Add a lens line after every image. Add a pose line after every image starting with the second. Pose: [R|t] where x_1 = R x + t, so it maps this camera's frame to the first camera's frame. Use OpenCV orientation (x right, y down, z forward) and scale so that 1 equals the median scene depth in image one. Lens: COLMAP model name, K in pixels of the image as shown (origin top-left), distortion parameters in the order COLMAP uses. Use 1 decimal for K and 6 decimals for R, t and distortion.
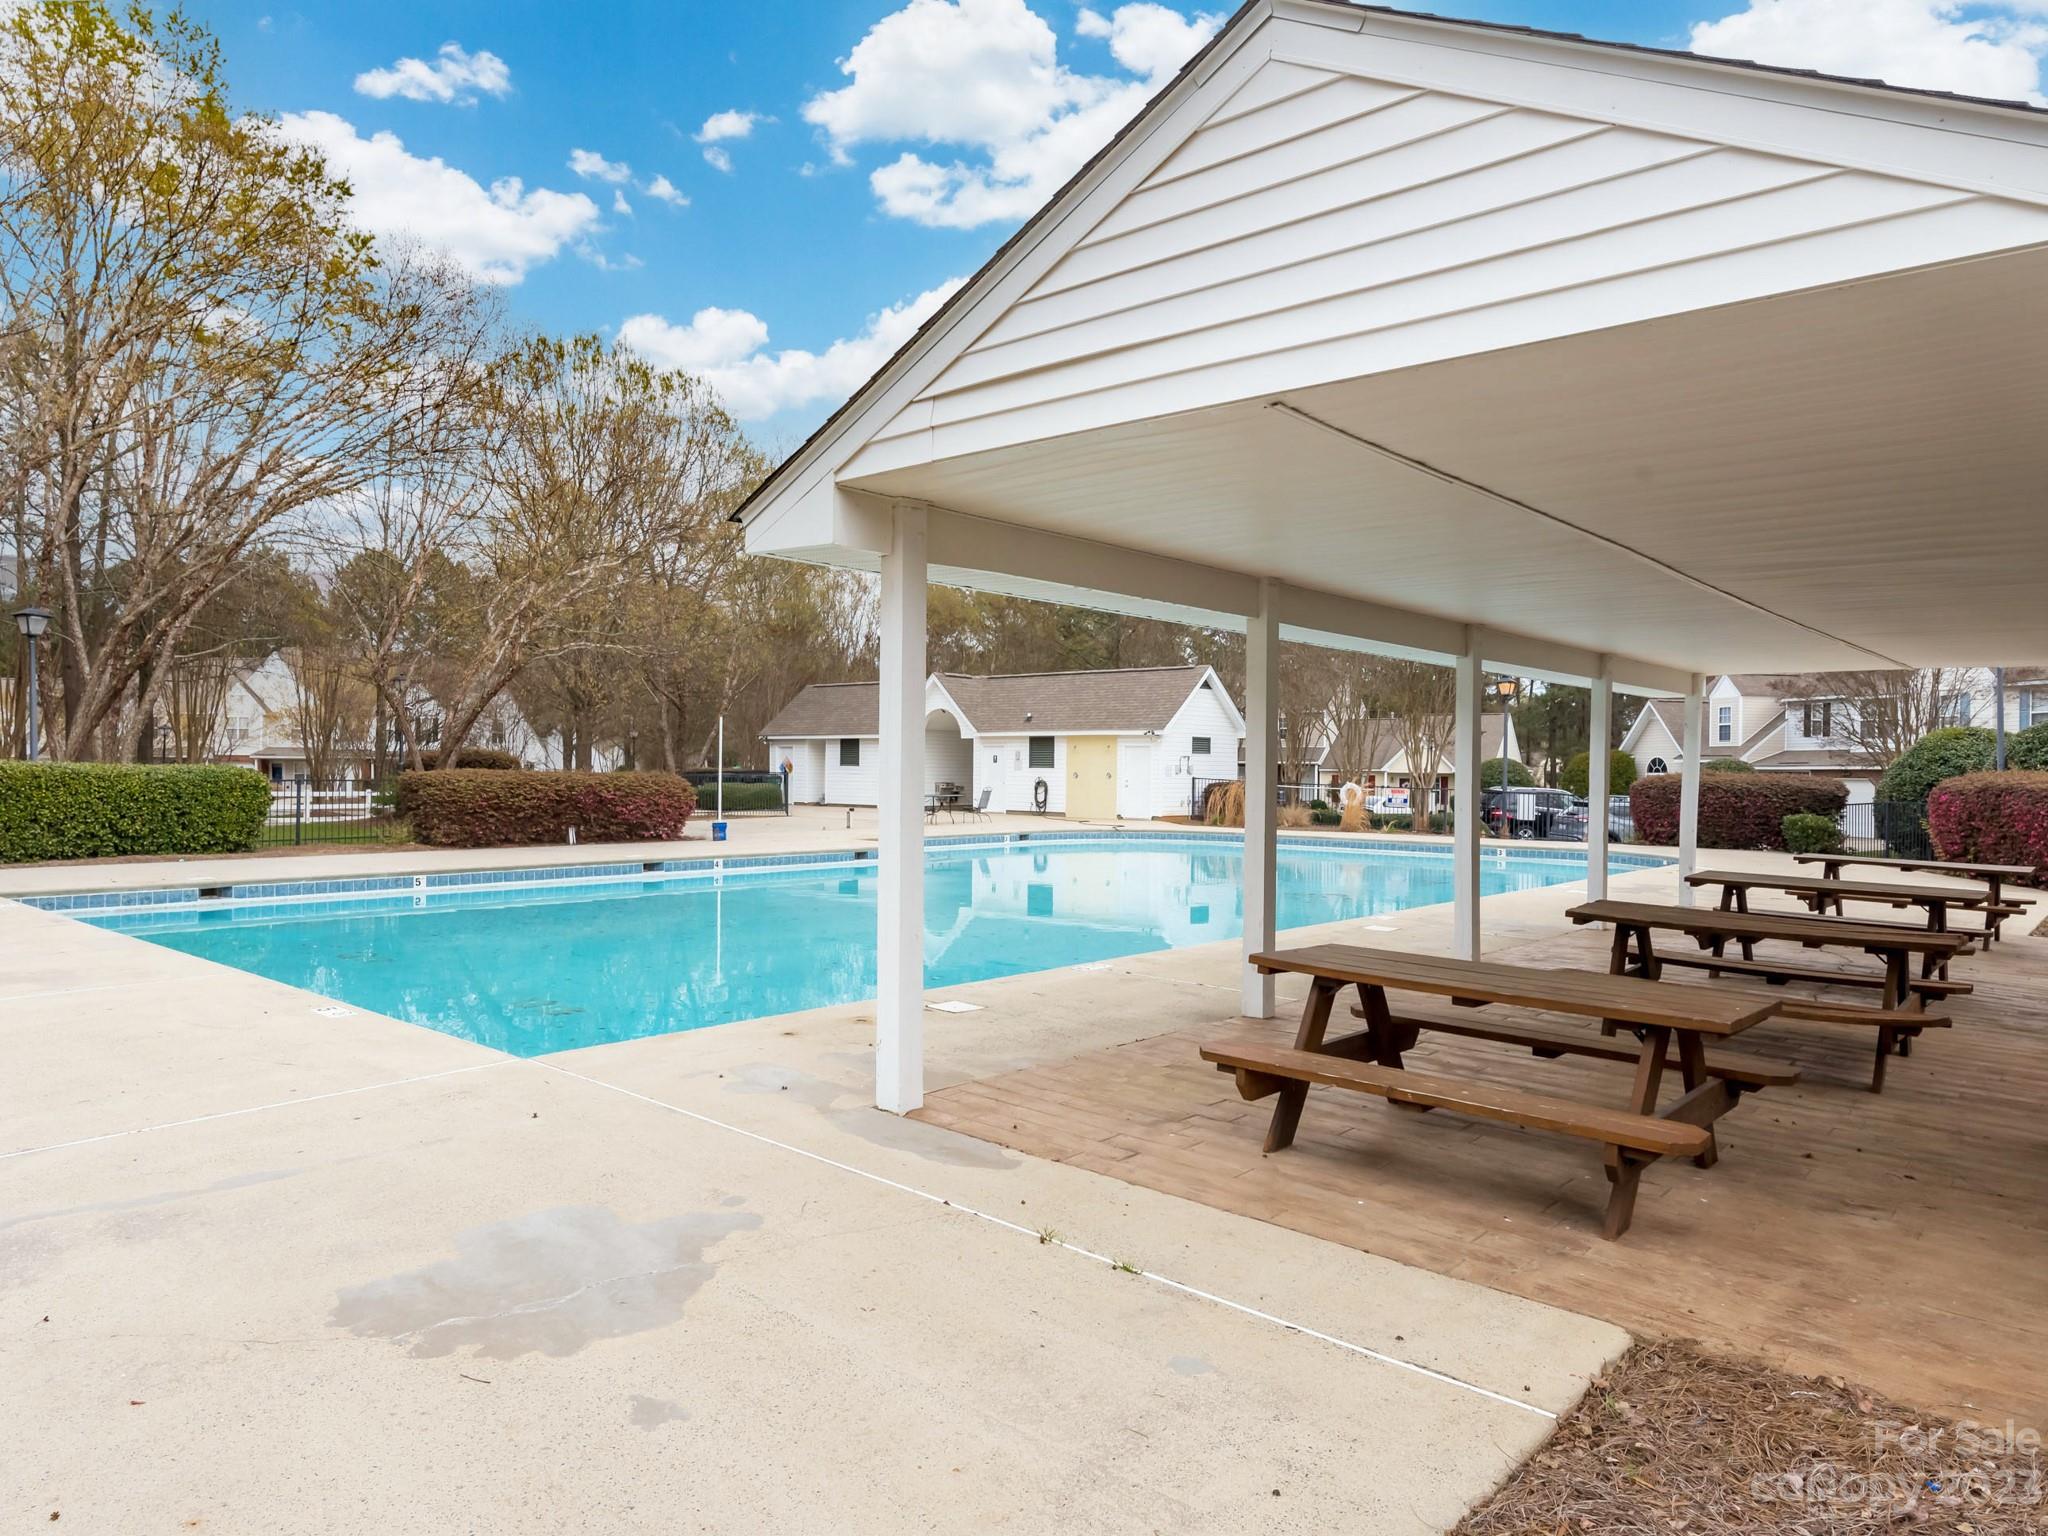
lens RADIAL K [[1378.3, 0, 1025.0], [0, 1378.3, 770.8], [0, 0, 1]] dist [0.022586, 0.000877]
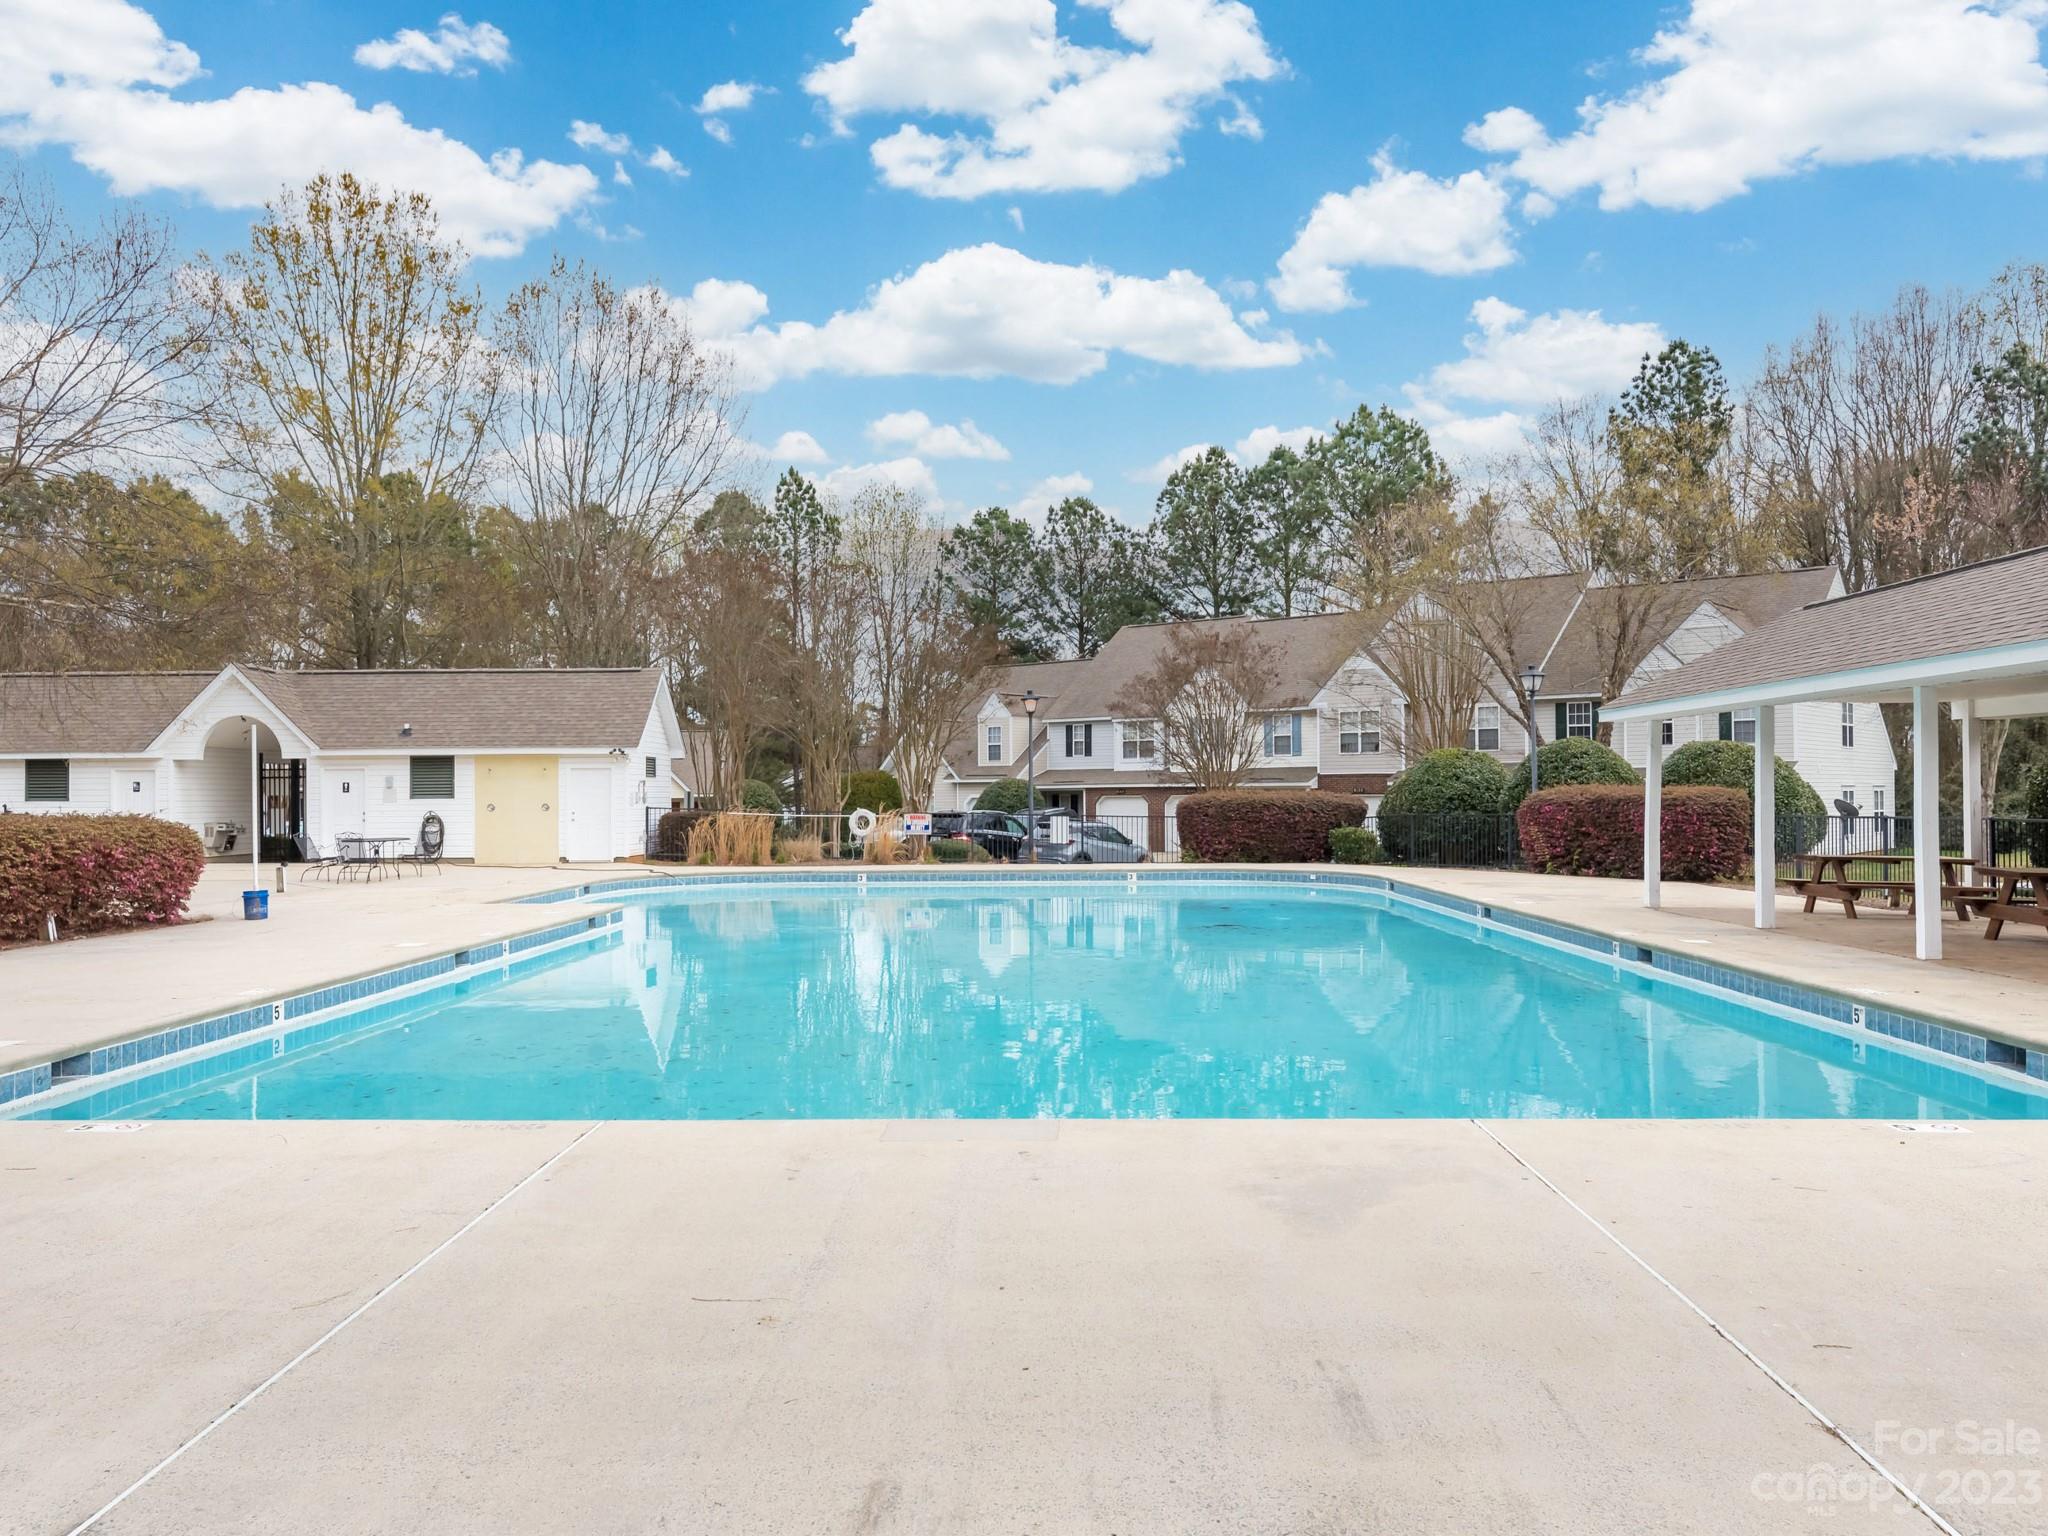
lens RADIAL K [[1592.6, 0, 1020.4], [0, 1592.6, 770.3], [0, 0, 1]] dist [-0.000083, 0.002422]
pose [[0.756084, -0.006061, 0.654446, -0.315600], [0.015783, 0.999835, -0.008975, -0.004504], [-0.654284, 0.017115, 0.756055, 0.150007]]
